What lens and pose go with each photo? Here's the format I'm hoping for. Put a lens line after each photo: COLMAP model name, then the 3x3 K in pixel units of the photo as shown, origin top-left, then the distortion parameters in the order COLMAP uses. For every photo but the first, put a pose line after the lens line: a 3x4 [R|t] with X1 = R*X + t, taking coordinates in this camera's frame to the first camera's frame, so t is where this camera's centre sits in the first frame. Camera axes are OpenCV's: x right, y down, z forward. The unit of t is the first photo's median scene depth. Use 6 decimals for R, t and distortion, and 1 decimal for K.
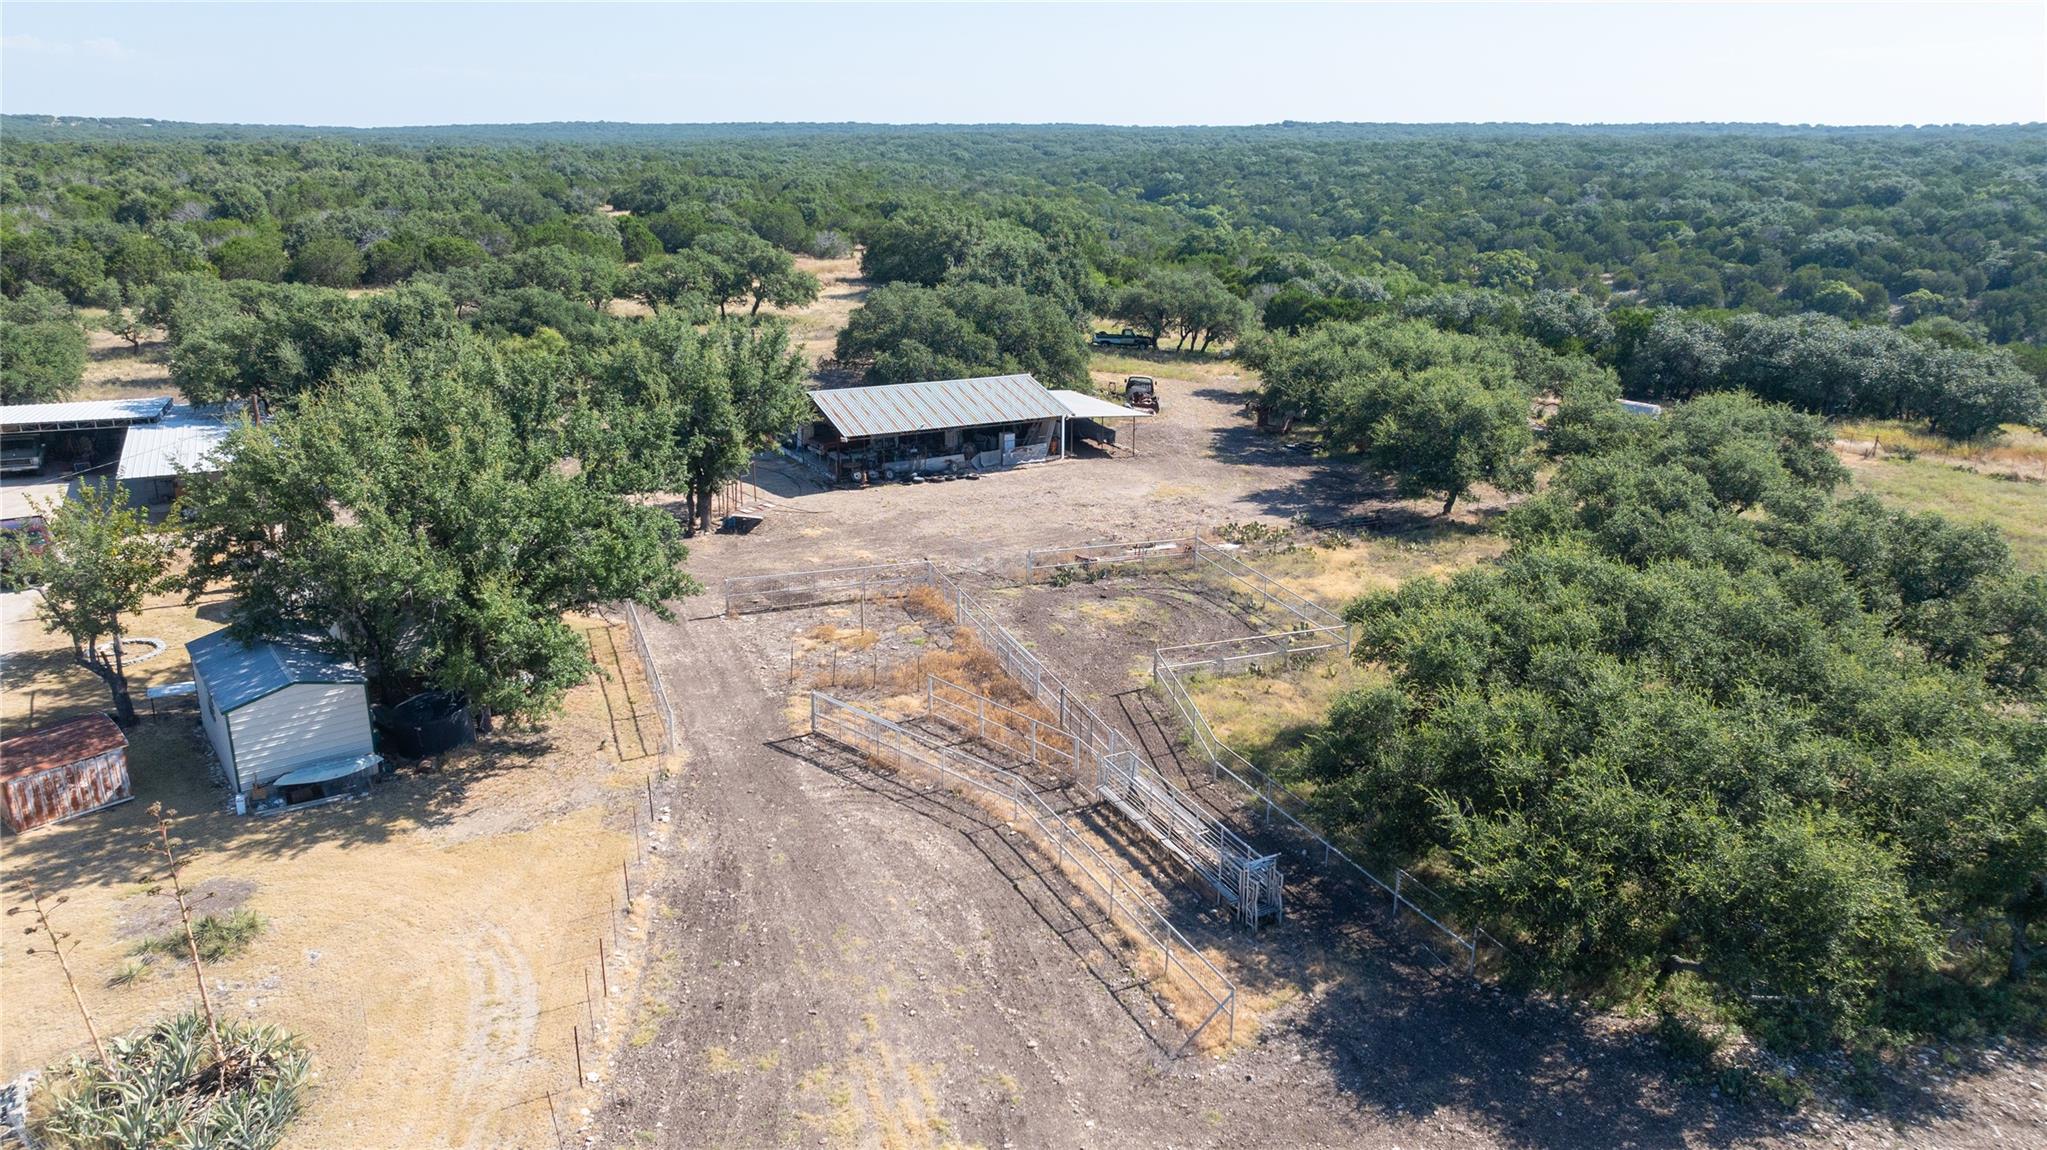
lens RADIAL K [[1454.4, 0, 1032.6], [0, 1454.4, 566.3], [0, 0, 1]] dist [-0.022154, 0.003073]
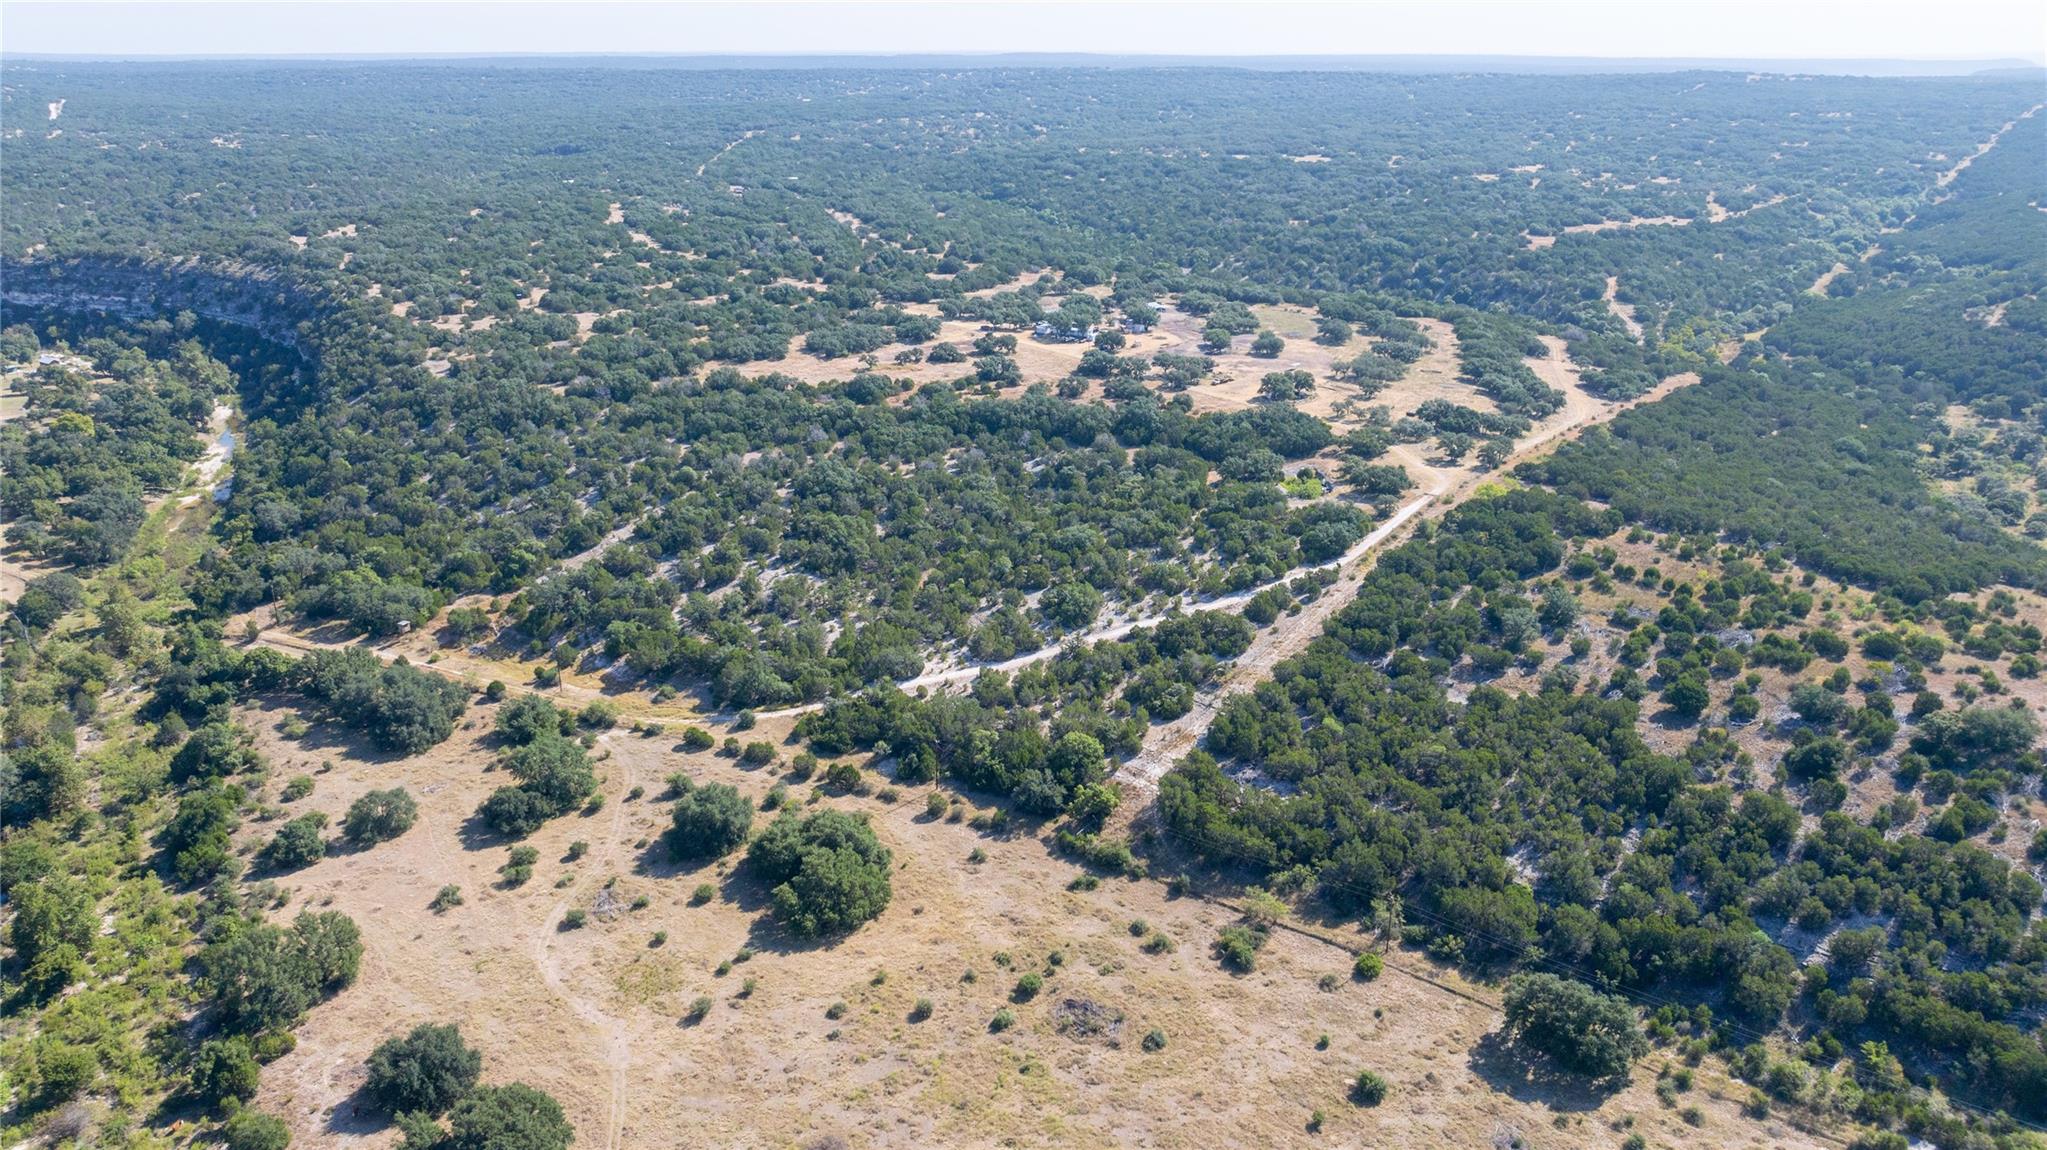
lens RADIAL K [[1486.1, 0, 1026.1], [0, 1486.1, 572.9], [0, 0, 1]] dist [-0.021181, 0.006646]
pose [[0.975103, -0.078208, 0.207501, -2.625014], [0.066059, 0.995706, 0.064853, 0.813373], [-0.211682, -0.049531, 0.976083, -7.208150]]
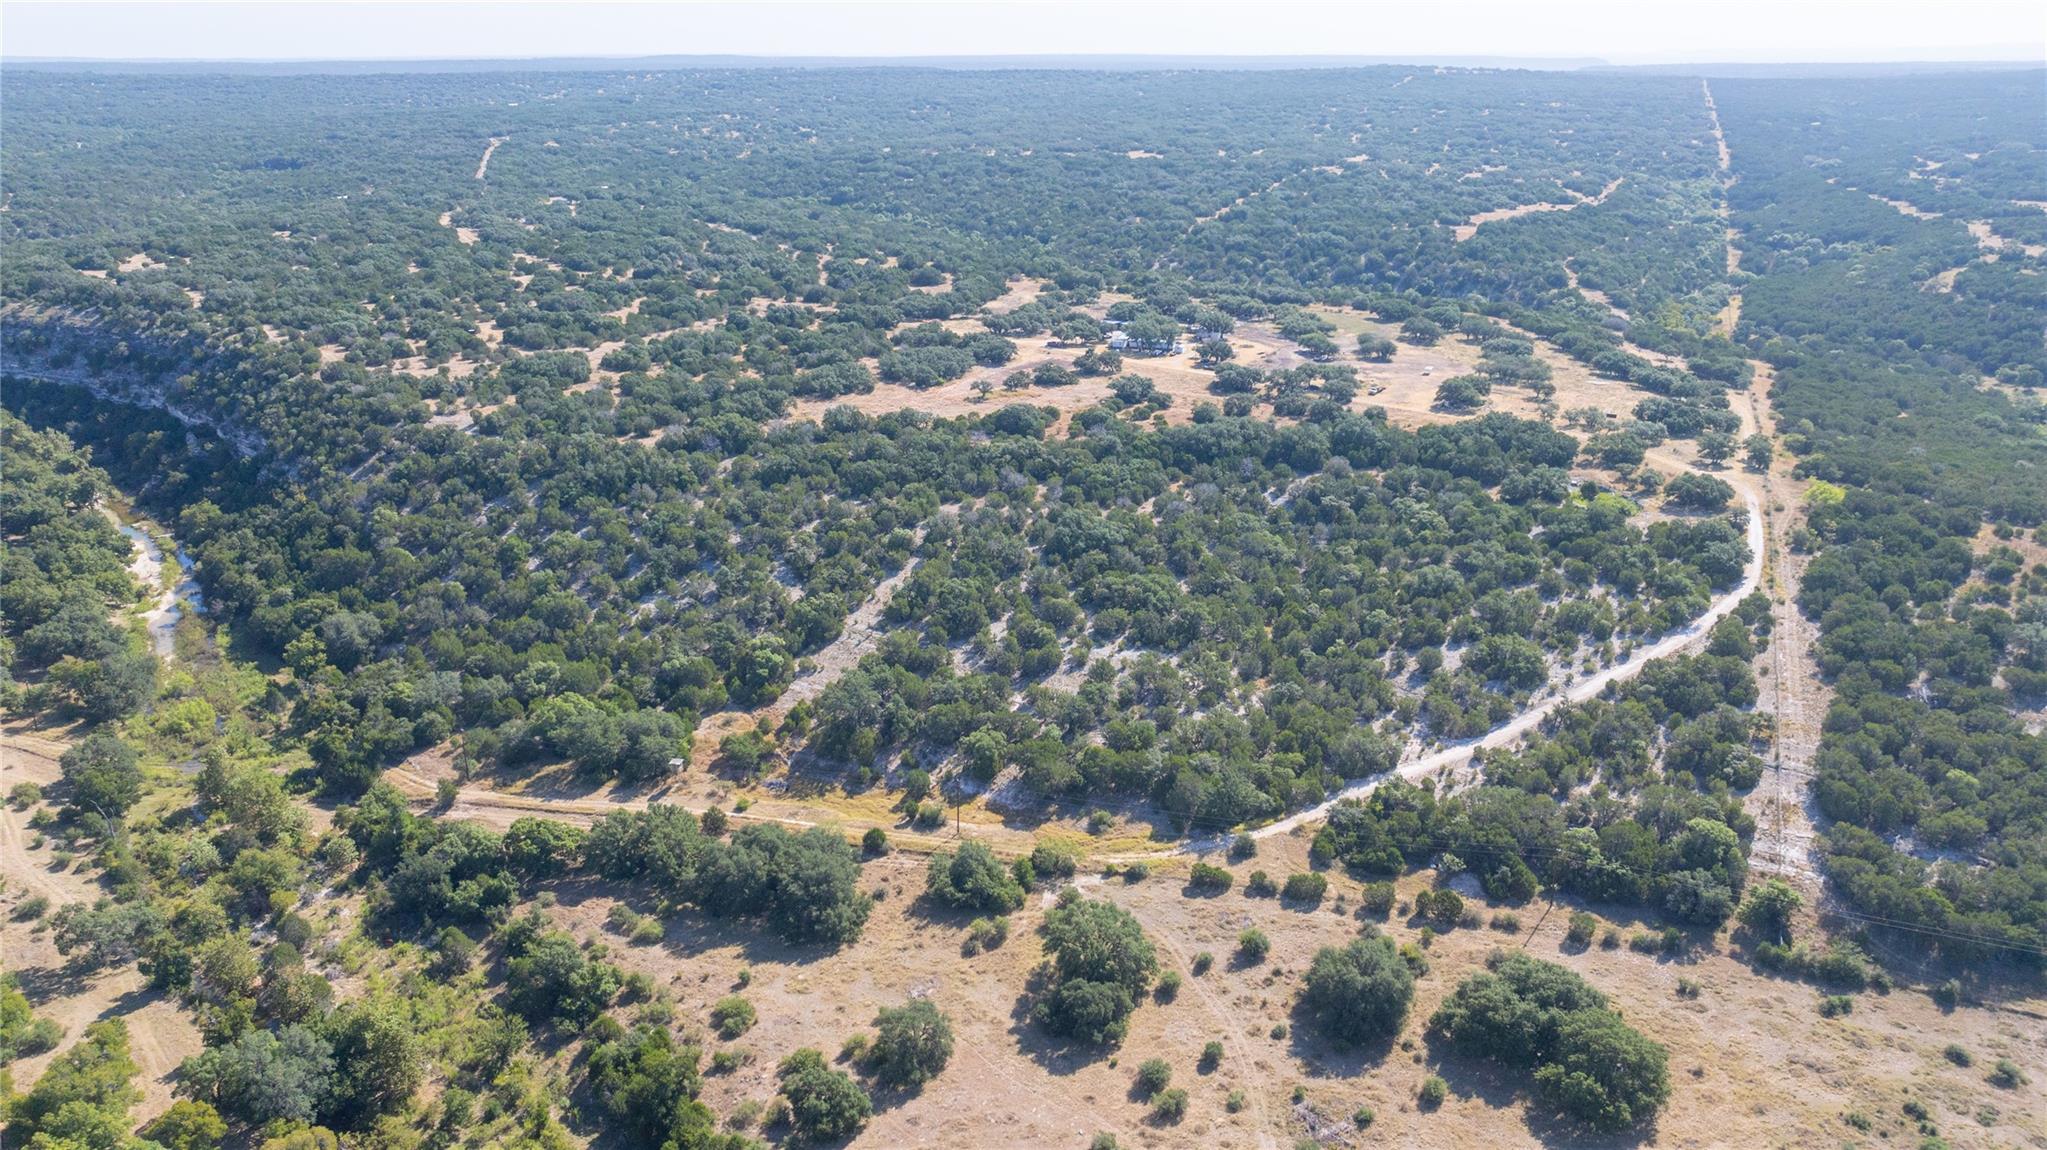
lens RADIAL K [[1509.6, 0, 1027.8], [0, 1509.6, 578.9], [0, 0, 1]] dist [-0.020524, 0.003736]
pose [[0.897395, -0.153362, 0.413718, -4.350163], [0.130254, 0.987942, 0.083689, 0.495900], [-0.421565, -0.021214, 0.906550, -5.822898]]
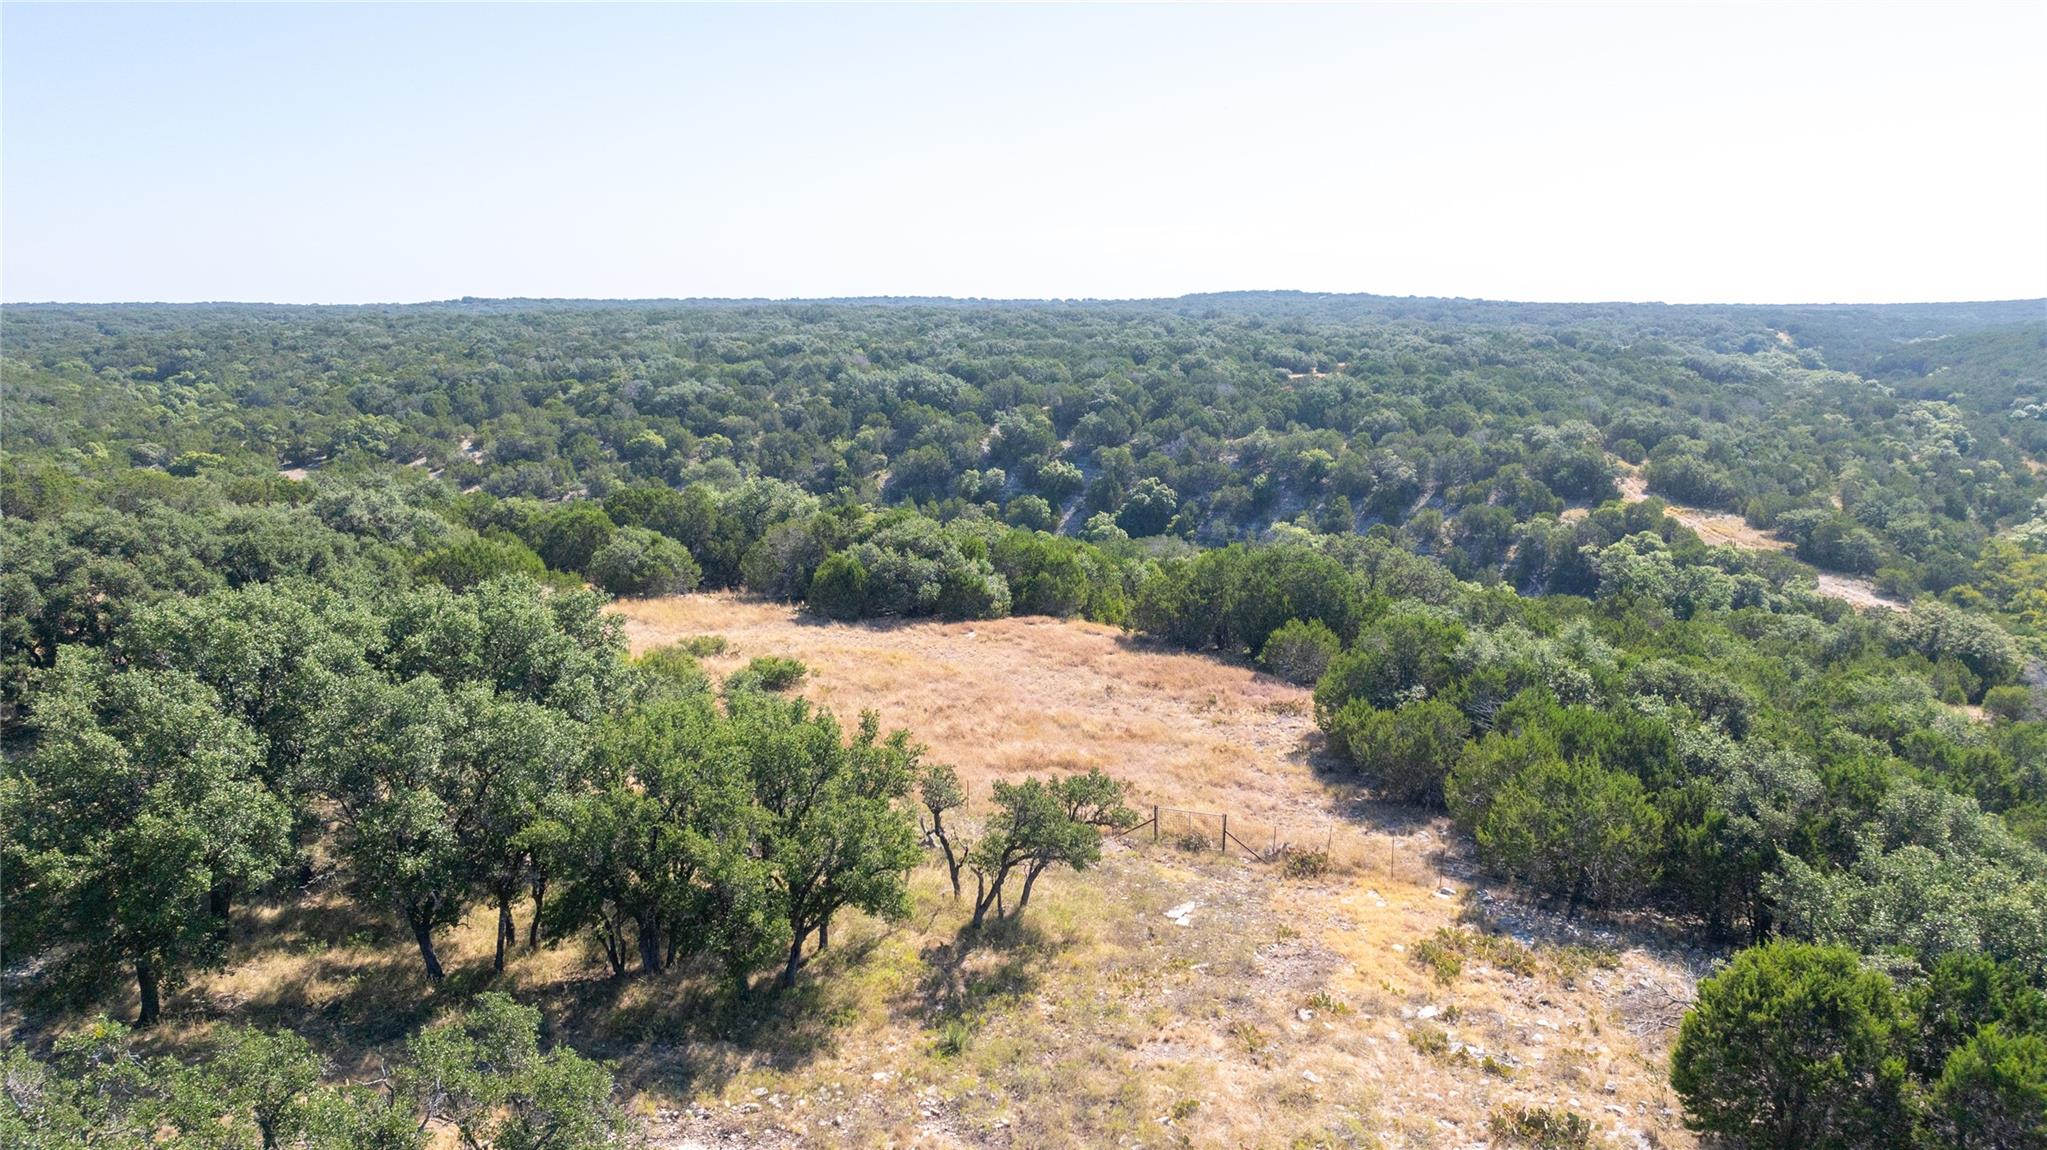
lens RADIAL K [[1509.6, 0, 1027.8], [0, 1509.6, 578.9], [0, 0, 1]] dist [-0.020524, 0.003736]
pose [[0.886519, -0.084257, 0.454956, 1.047620], [0.135860, 0.987338, -0.081882, 0.106390], [-0.442296, 0.134401, 0.886742, -0.187222]]
